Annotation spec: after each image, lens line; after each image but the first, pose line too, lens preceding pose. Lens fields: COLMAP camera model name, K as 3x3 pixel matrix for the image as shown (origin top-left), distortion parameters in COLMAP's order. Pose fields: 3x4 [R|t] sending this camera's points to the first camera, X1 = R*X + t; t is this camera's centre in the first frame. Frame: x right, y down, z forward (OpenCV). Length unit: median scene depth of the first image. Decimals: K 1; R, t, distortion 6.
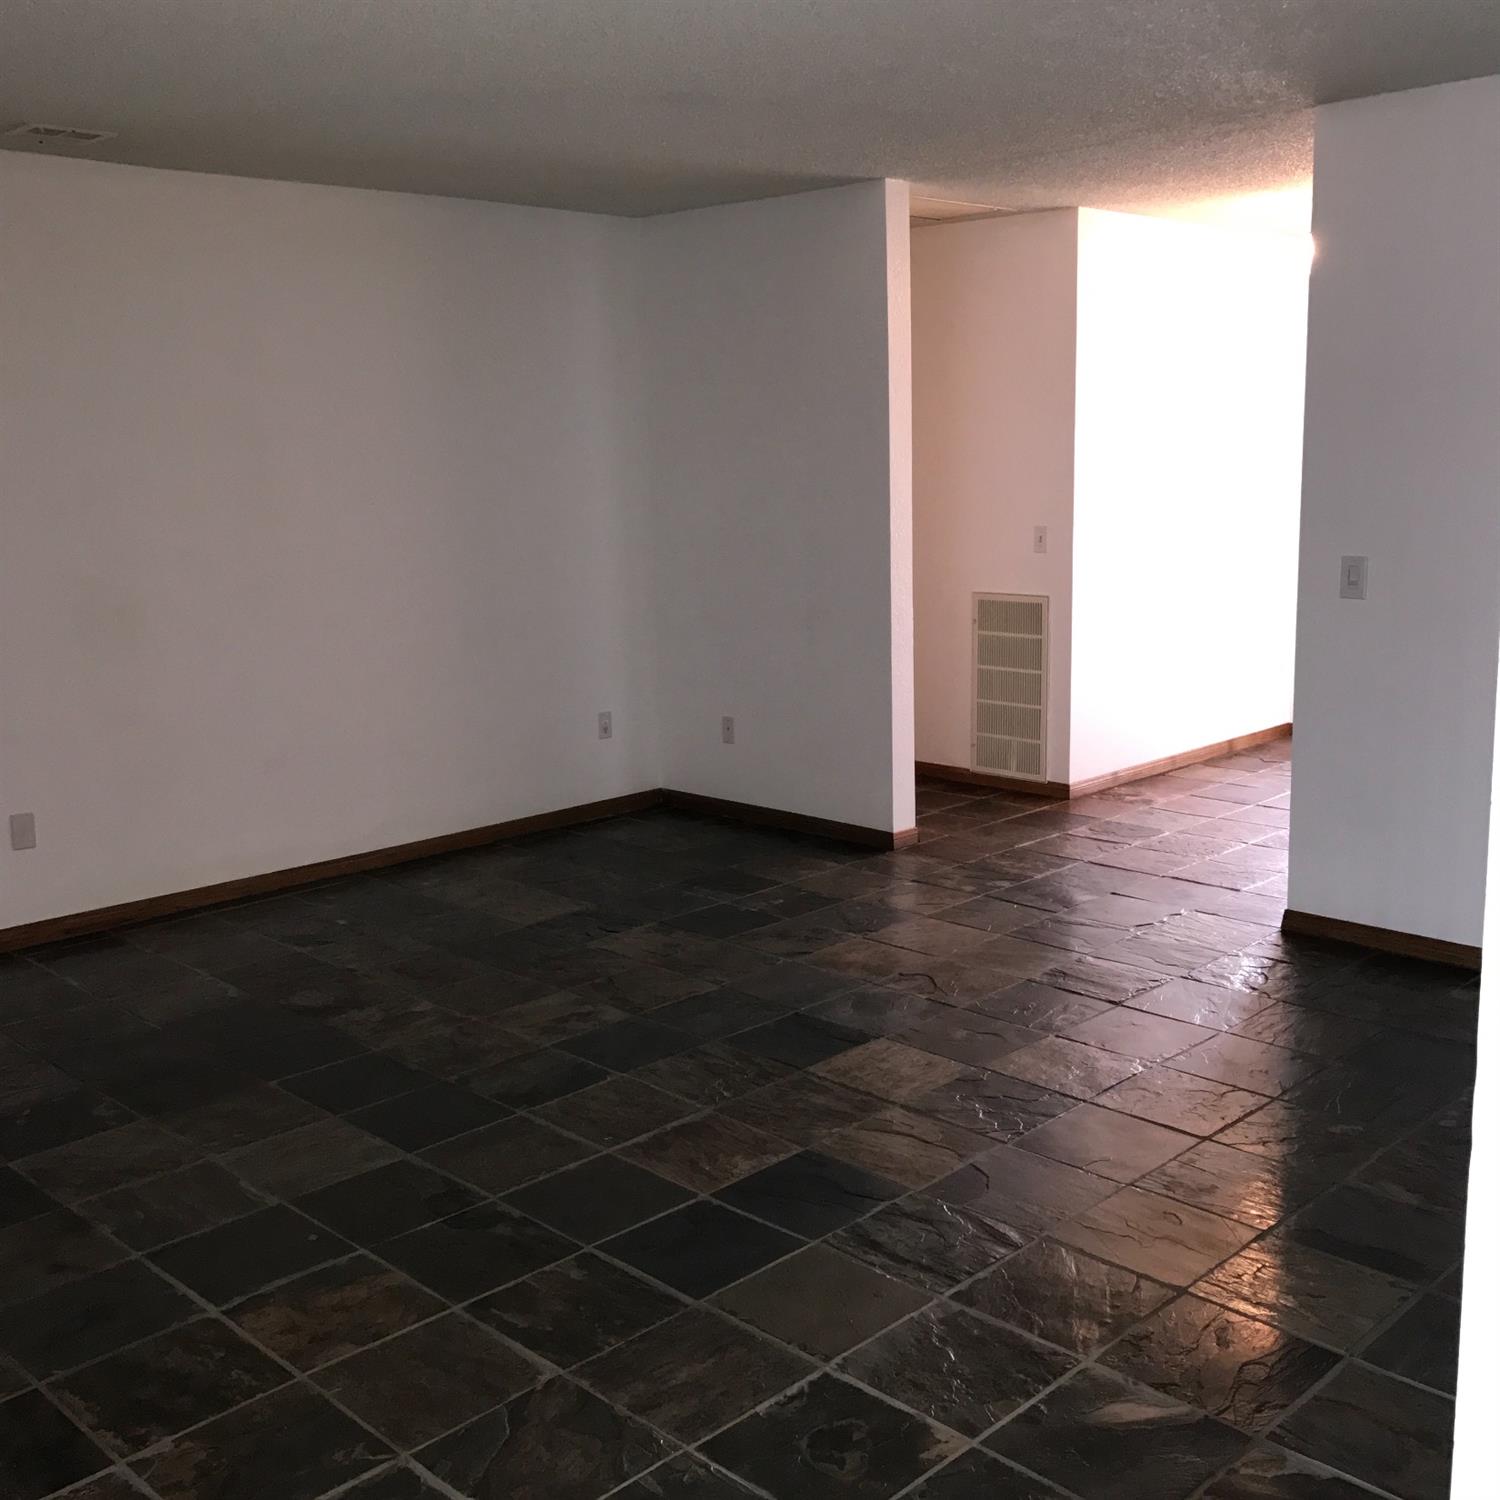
lens RADIAL K [[1642.9, 0, 769.6], [0, 1642.9, 746.4], [0, 0, 1]] dist [0.081409, -0.236717]
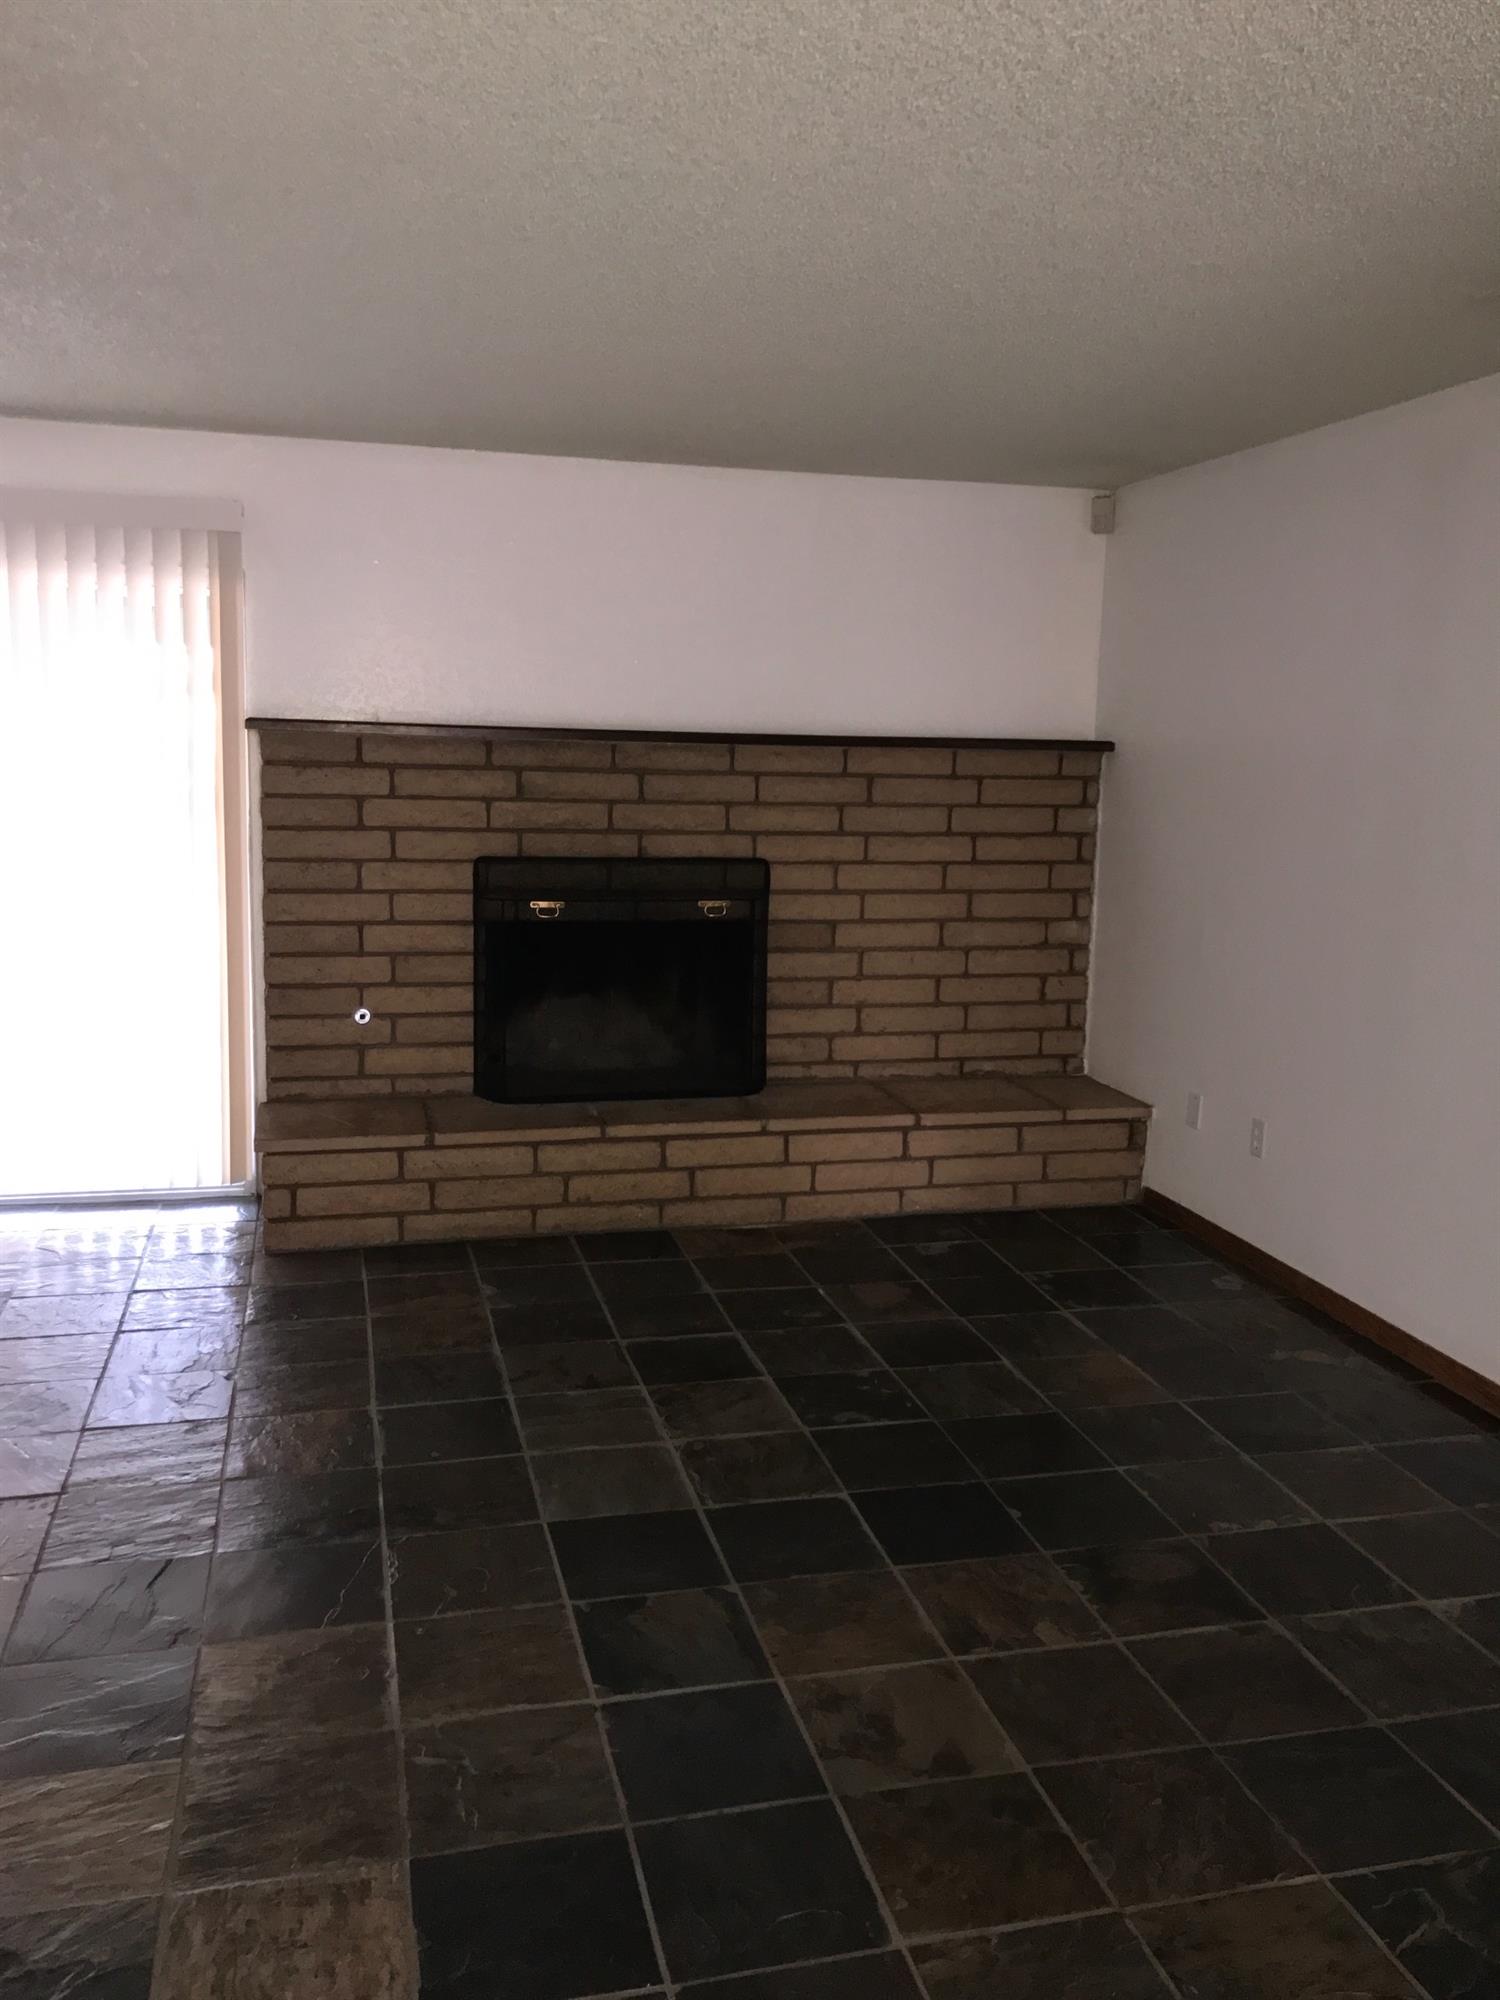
lens RADIAL K [[1636.9, 0, 750.0], [0, 1636.9, 1000.0], [0, 0, 1]] dist [0.041794, -0.018719]
pose [[-0.497622, 0.152439, -0.853894, 0.414630], [-0.182268, 0.944080, 0.274759, -0.265223], [0.848028, 0.292363, -0.442010, 1.321141]]
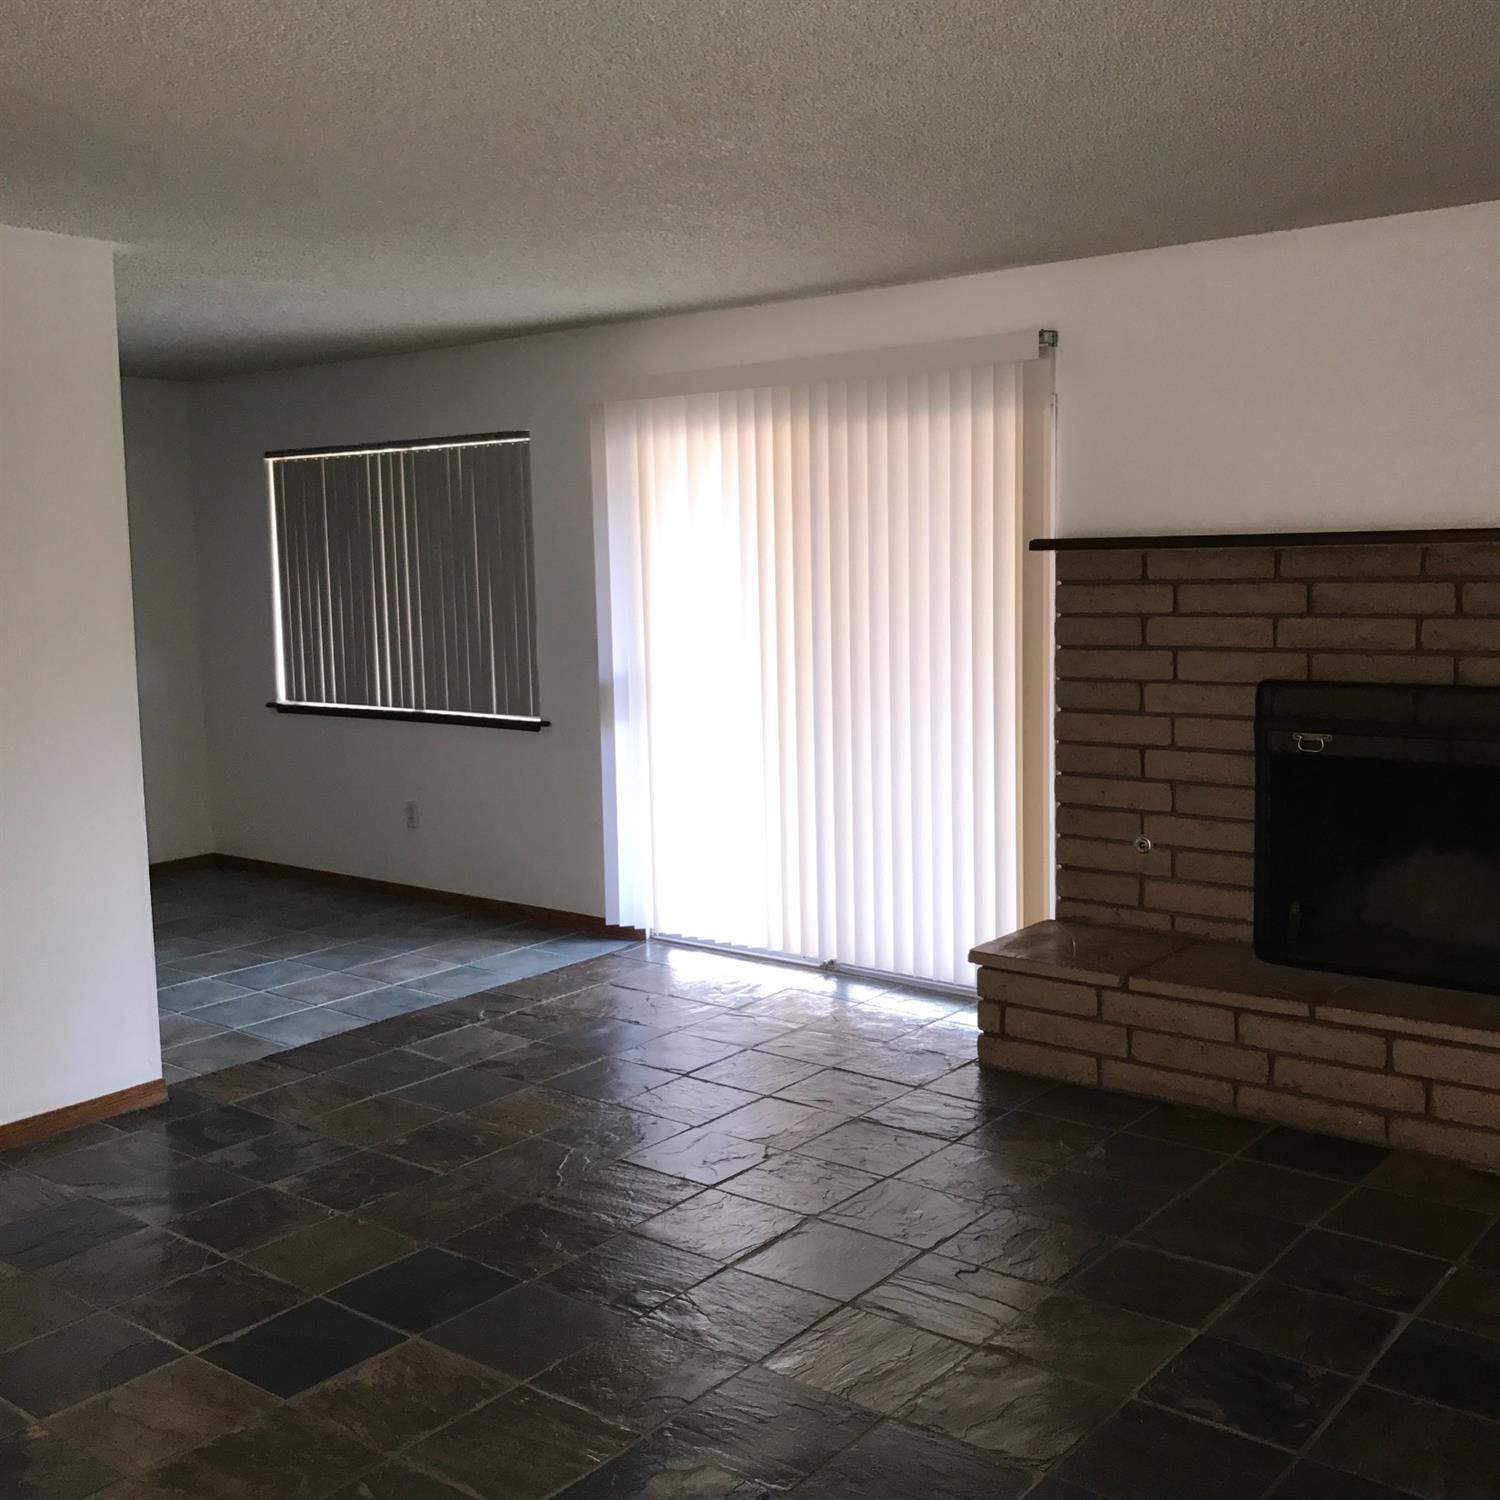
lens RADIAL K [[1642.9, 0, 769.6], [0, 1642.9, 746.4], [0, 0, 1]] dist [0.081409, -0.236717]
pose [[-0.993034, 0.063970, -0.098951, -0.150393], [0.030226, 0.949991, 0.310812, -0.304861], [0.113885, 0.305656, -0.945307, 1.611465]]
